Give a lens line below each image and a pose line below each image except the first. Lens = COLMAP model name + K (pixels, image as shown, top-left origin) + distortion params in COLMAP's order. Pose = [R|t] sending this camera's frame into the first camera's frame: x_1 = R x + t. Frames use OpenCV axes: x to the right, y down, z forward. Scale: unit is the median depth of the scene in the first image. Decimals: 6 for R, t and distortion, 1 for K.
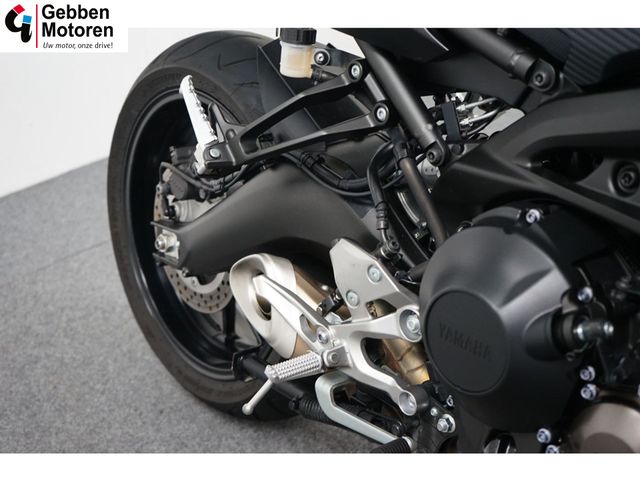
lens RADIAL K [[883.5, 0, 320.0], [0, 883.5, 240.0], [0, 0, 1]] dist [-0.009891, 0.013263]
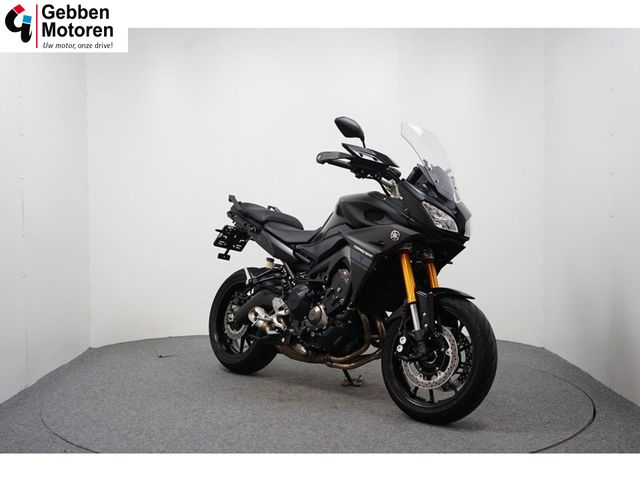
lens RADIAL K [[801.5, 0, 320.0], [0, 801.5, 240.0], [0, 0, 1]] dist [0.012719, 0.014613]
pose [[0.994857, 0.099498, 0.018978, 0.162919], [-0.082318, 0.903360, -0.420910, 1.612650], [-0.059024, 0.417182, 0.906904, -3.282056]]
